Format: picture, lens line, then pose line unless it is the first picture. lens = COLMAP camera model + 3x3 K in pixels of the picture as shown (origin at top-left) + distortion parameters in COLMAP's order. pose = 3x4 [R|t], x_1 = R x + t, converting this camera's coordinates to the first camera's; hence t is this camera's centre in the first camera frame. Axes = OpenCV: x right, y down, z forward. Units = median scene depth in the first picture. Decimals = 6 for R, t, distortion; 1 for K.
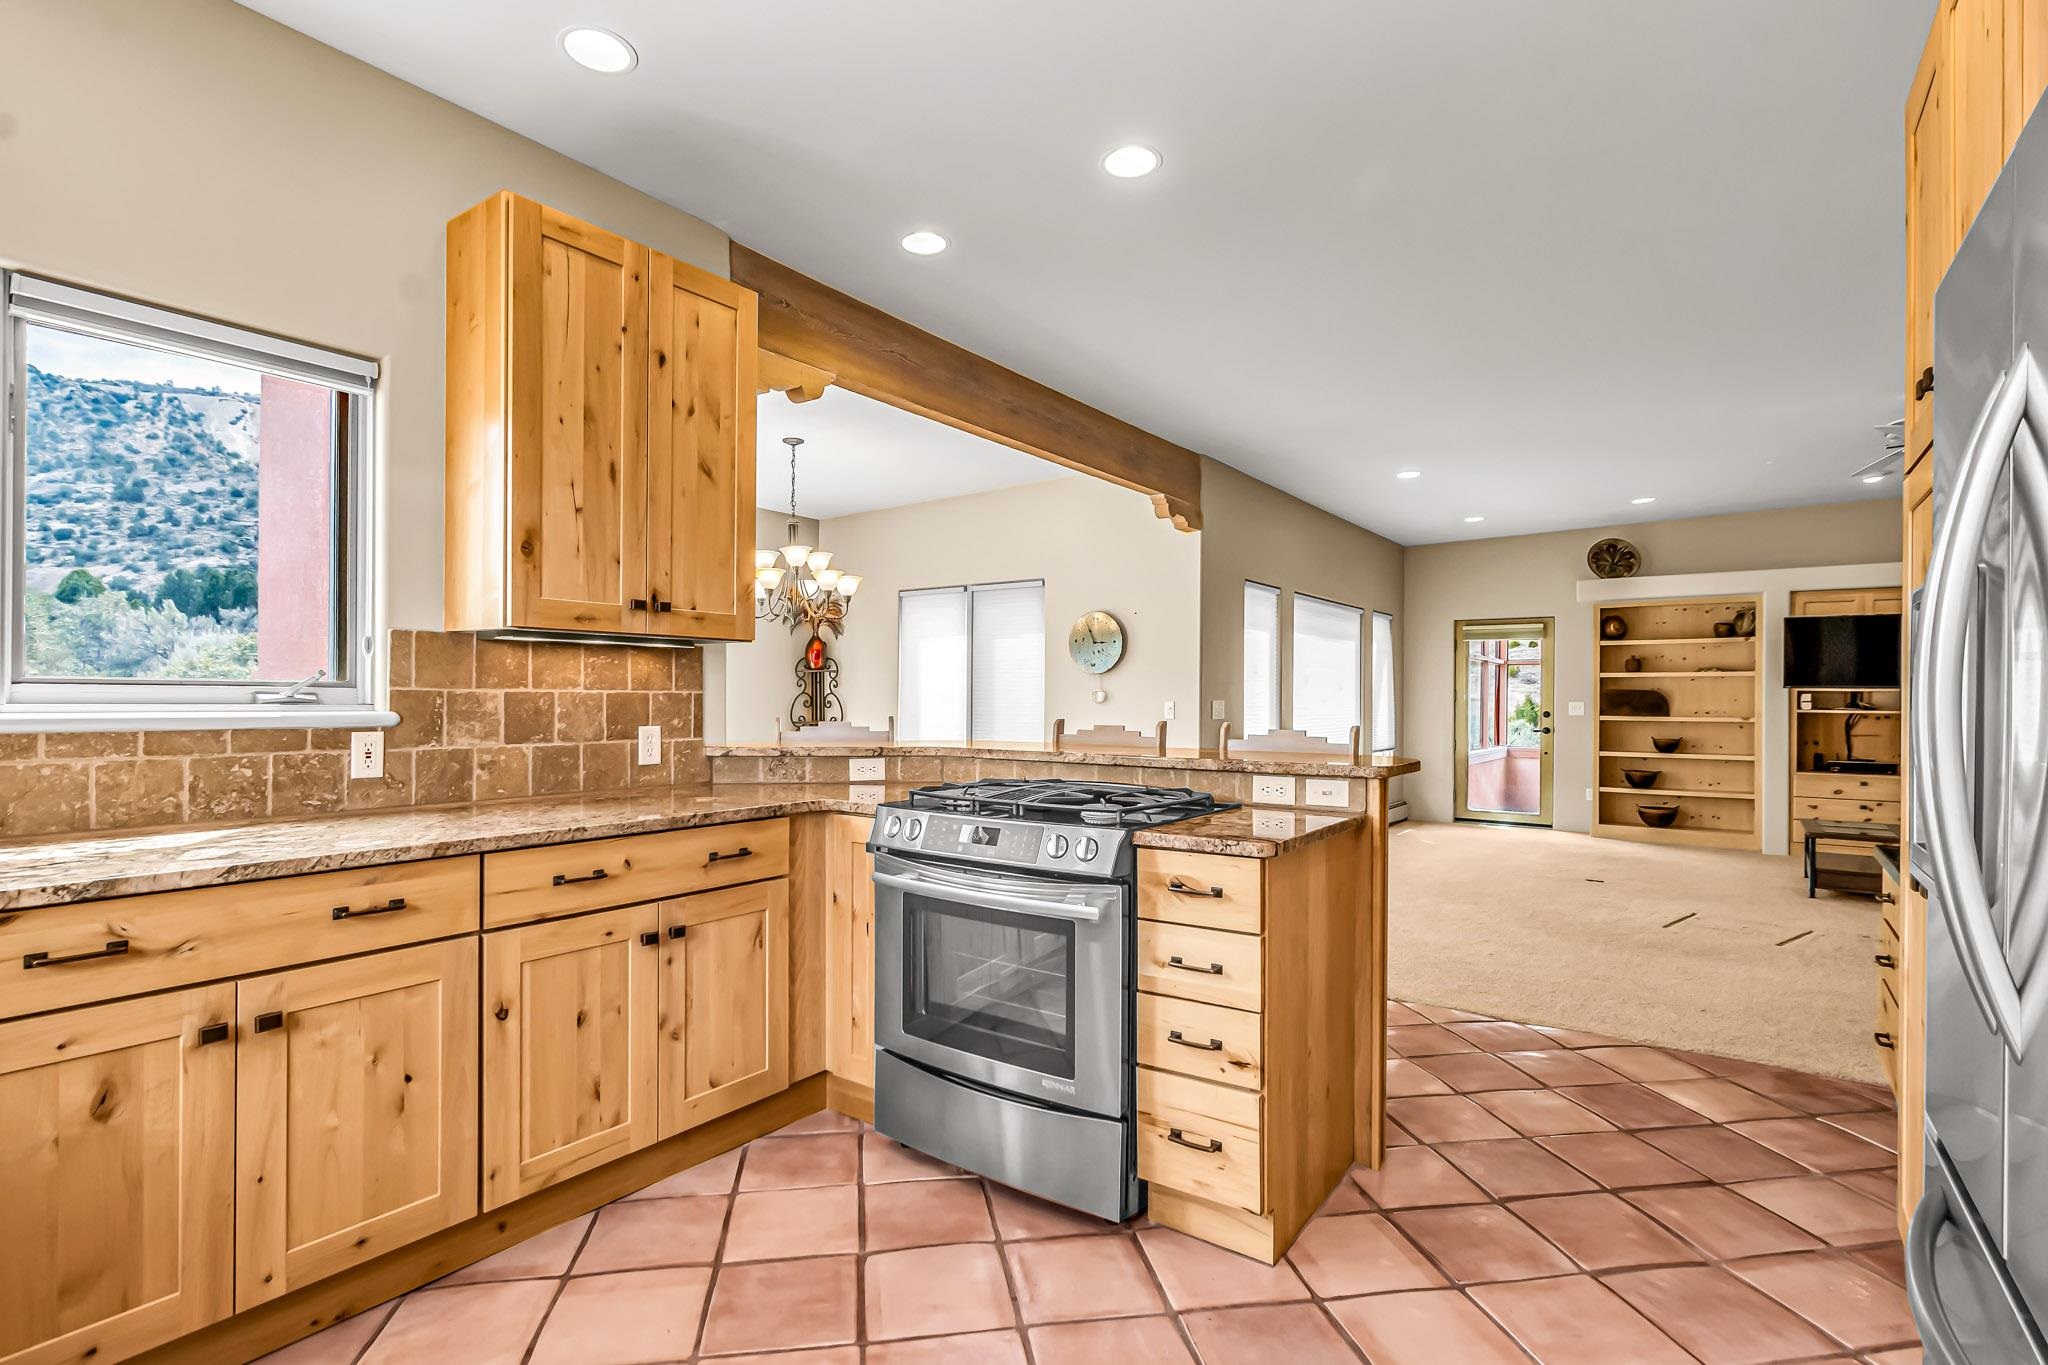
lens RADIAL K [[993.0, 0, 1010.2], [0, 993.0, 697.0], [0, 0, 1]] dist [0.005027, -0.001619]
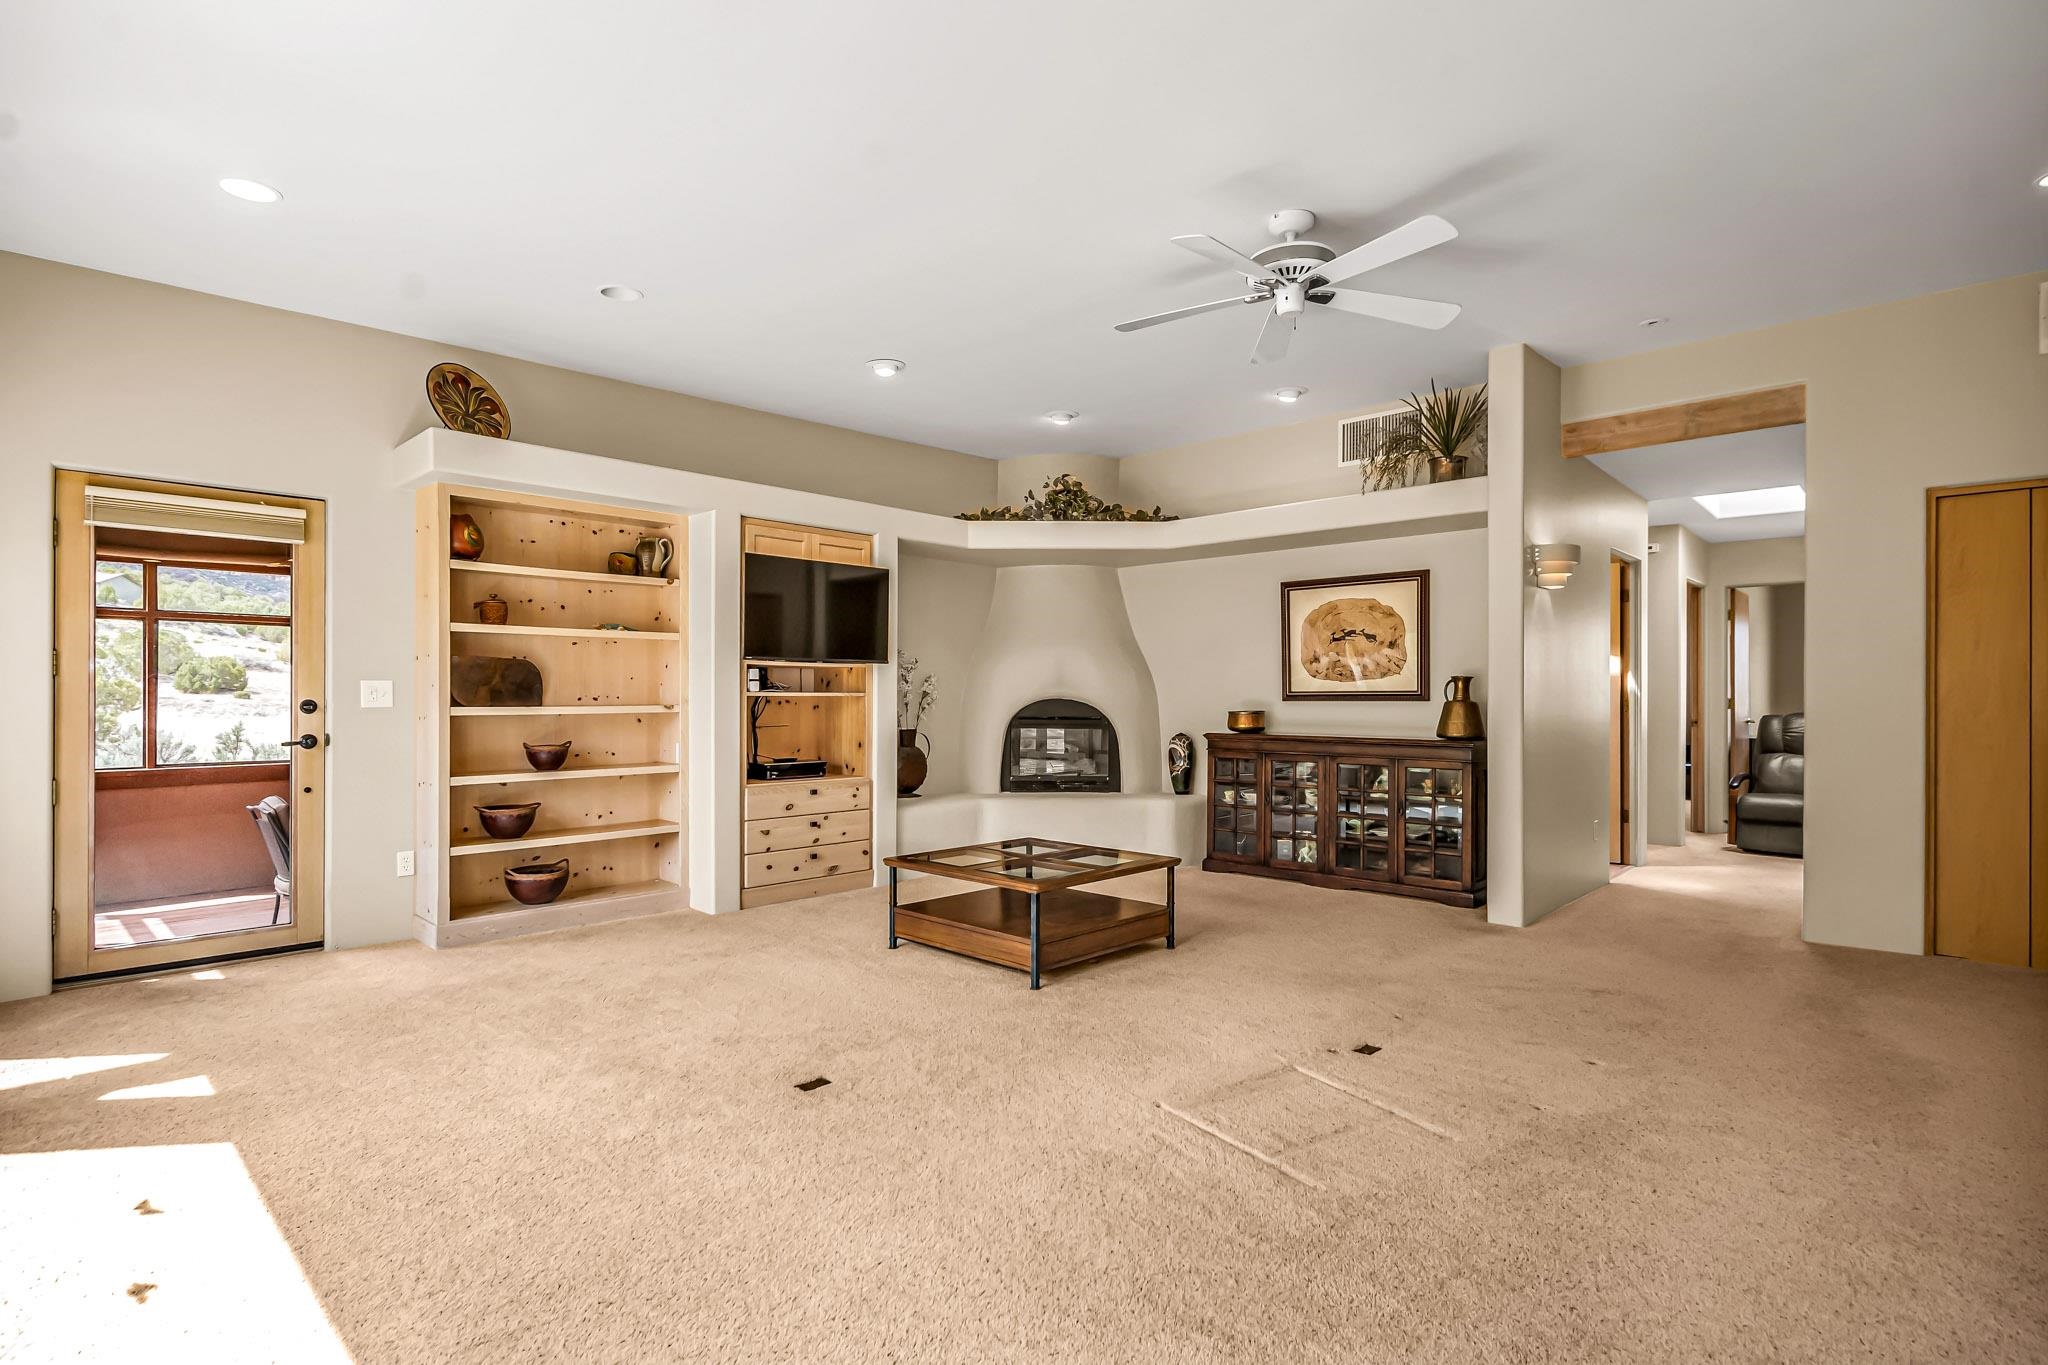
lens RADIAL K [[993.0, 0, 1020.0], [0, 993.0, 695.8], [0, 0, 1]] dist [0.005027, -0.001619]
pose [[0.140933, -0.006806, 0.989996, 0.151574], [-0.000822, 0.999975, 0.006992, 0.010641], [-0.990019, -0.001799, 0.140924, 0.730908]]
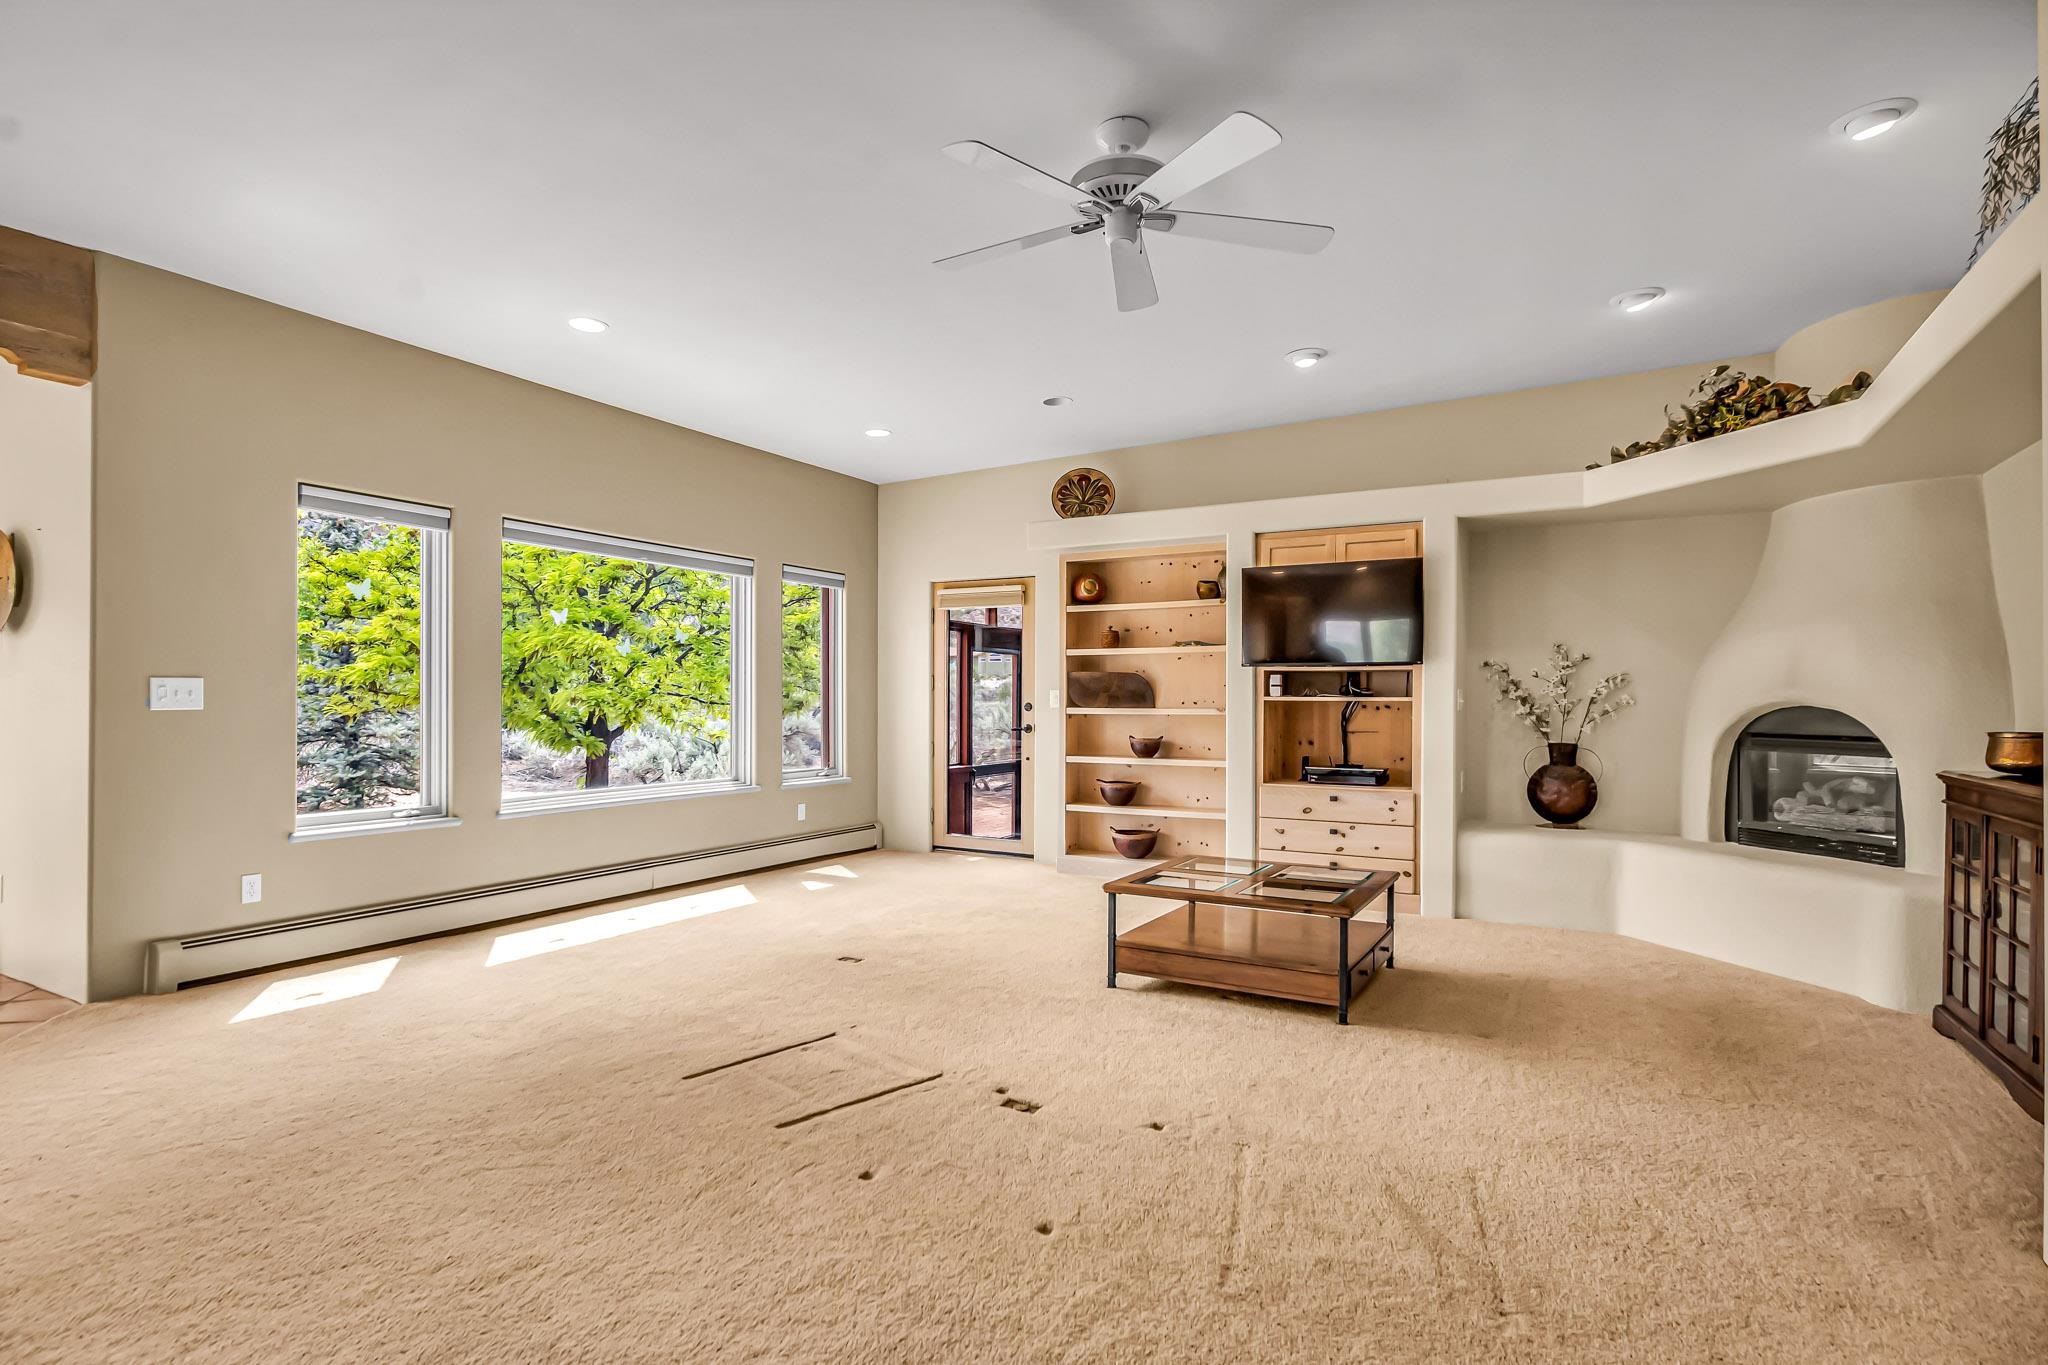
lens RADIAL K [[1034.6, 0, 1017.5], [0, 1034.6, 700.3], [0, 0, 1]] dist [0.005497, -0.001246]
pose [[0.993198, -0.004452, 0.116355, 0.532185], [0.004252, 0.999989, 0.001973, 0.013160], [-0.116363, -0.001465, 0.993206, 0.279166]]
